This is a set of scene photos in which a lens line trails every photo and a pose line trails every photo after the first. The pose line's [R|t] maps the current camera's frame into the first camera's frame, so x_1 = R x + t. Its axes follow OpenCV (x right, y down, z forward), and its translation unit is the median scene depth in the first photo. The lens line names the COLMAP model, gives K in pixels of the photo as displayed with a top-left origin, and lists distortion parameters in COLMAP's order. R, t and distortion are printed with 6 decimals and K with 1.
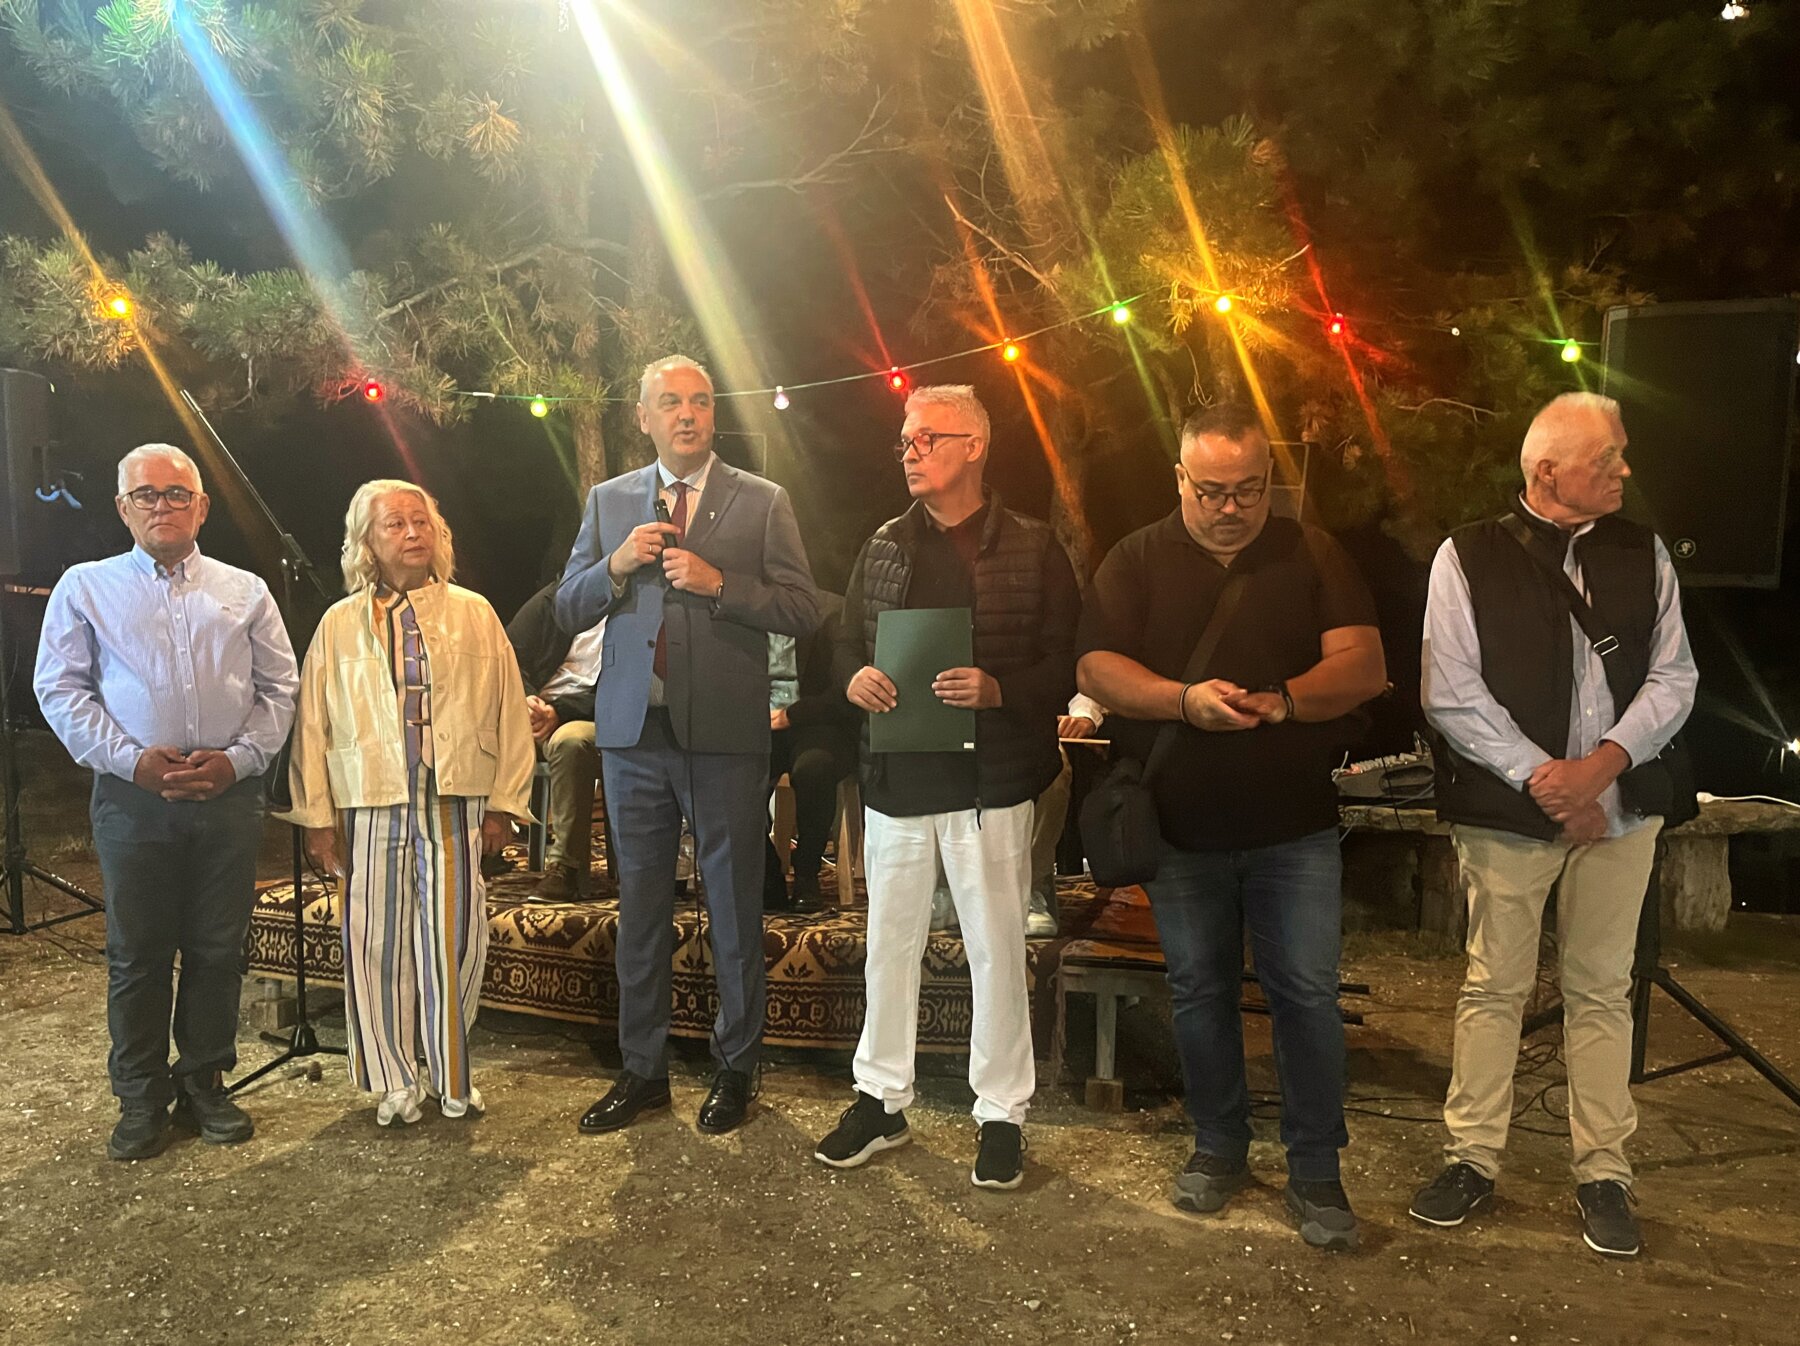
lens RADIAL K [[1358.7, 0, 901.7], [0, 1358.7, 673.1], [0, 0, 1]] dist [0.038583, -0.011838]
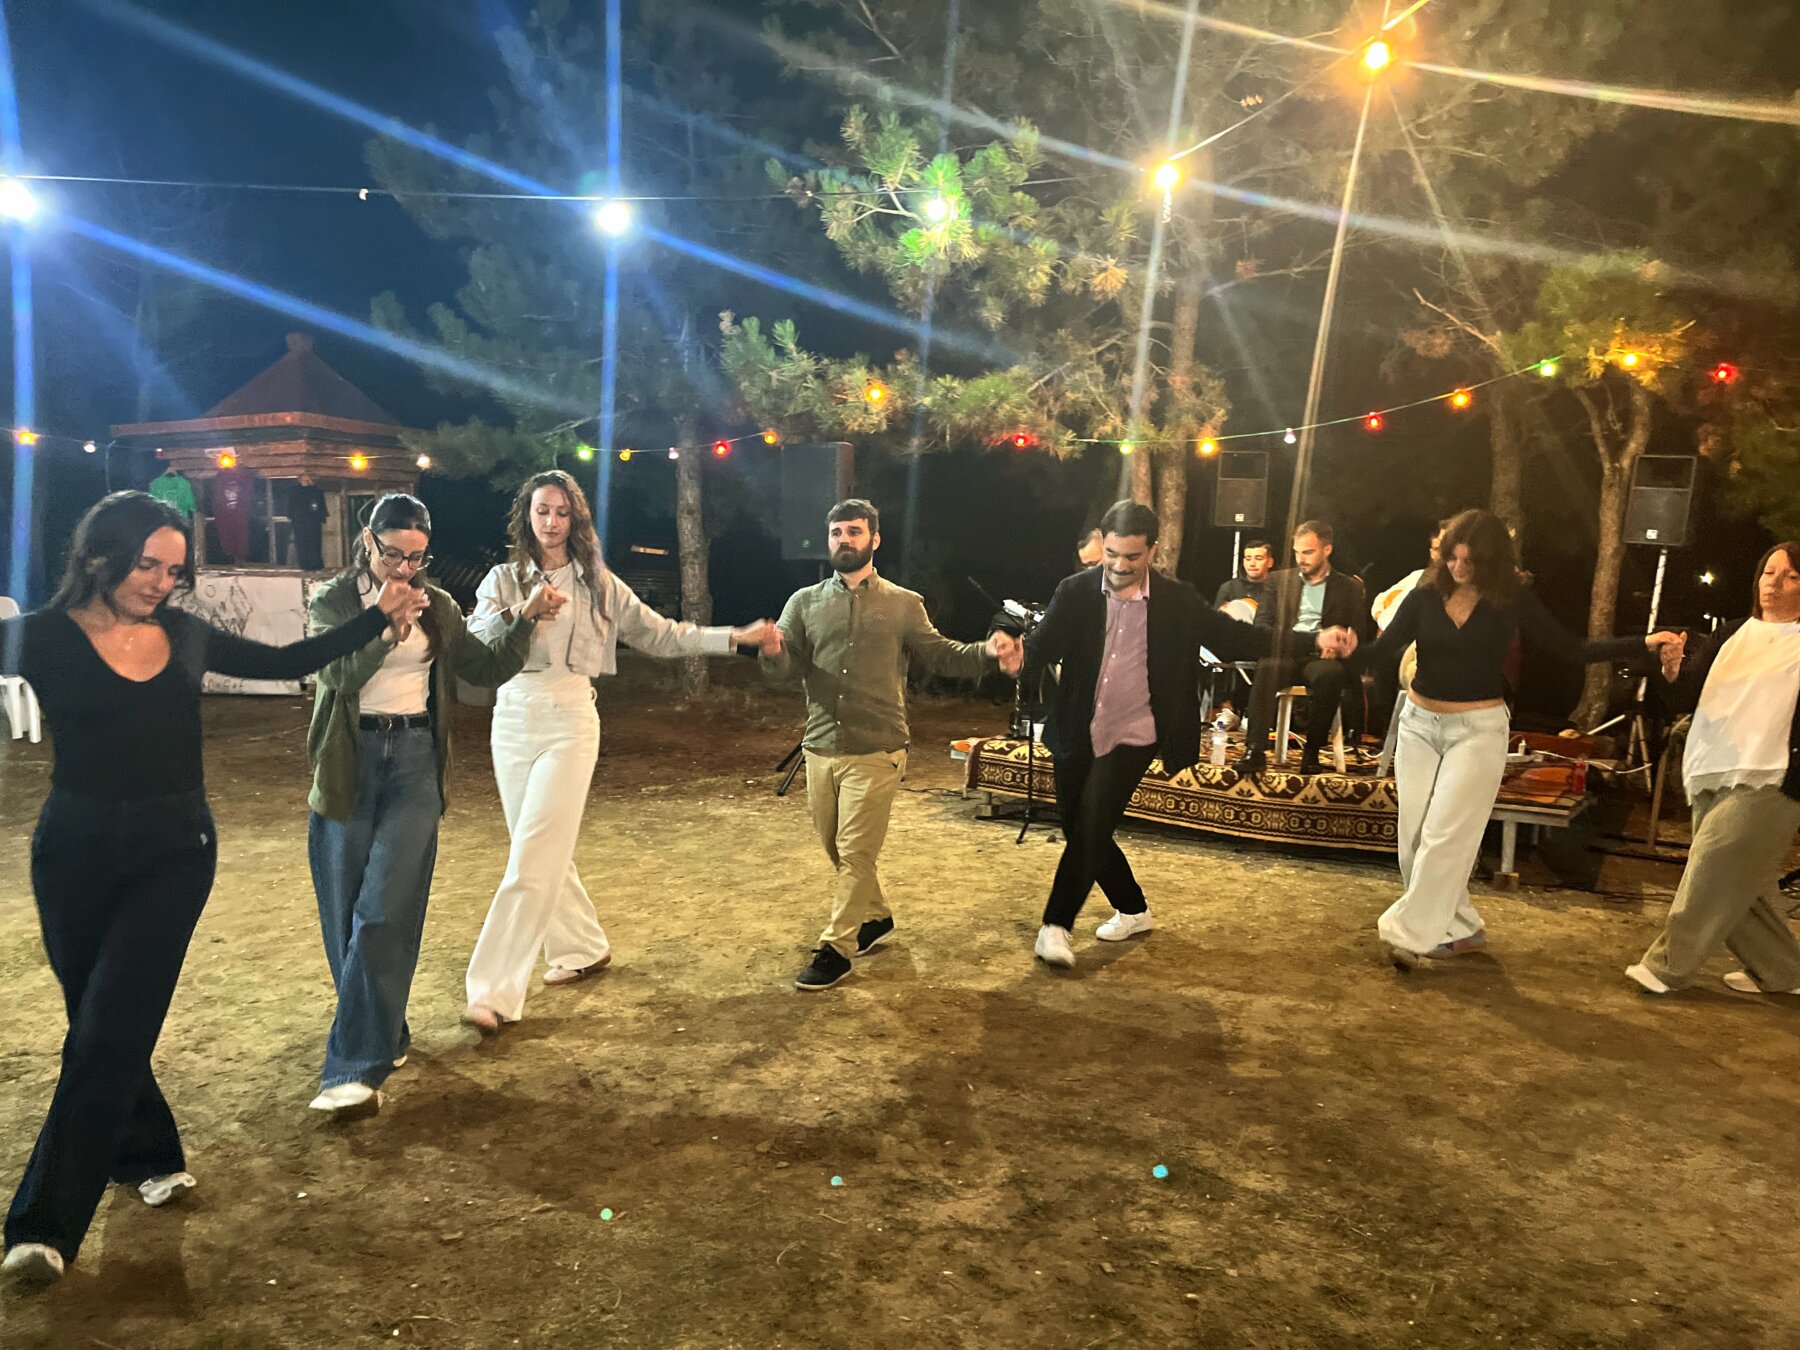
lens RADIAL K [[1358.7, 0, 891.8], [0, 1358.7, 665.9], [0, 0, 1]] dist [0.038583, -0.011838]
pose [[0.953143, 0.027216, -0.301295, -0.047509], [-0.016957, 0.999186, 0.036614, -0.000457], [0.302046, -0.029789, 0.952828, -0.553420]]
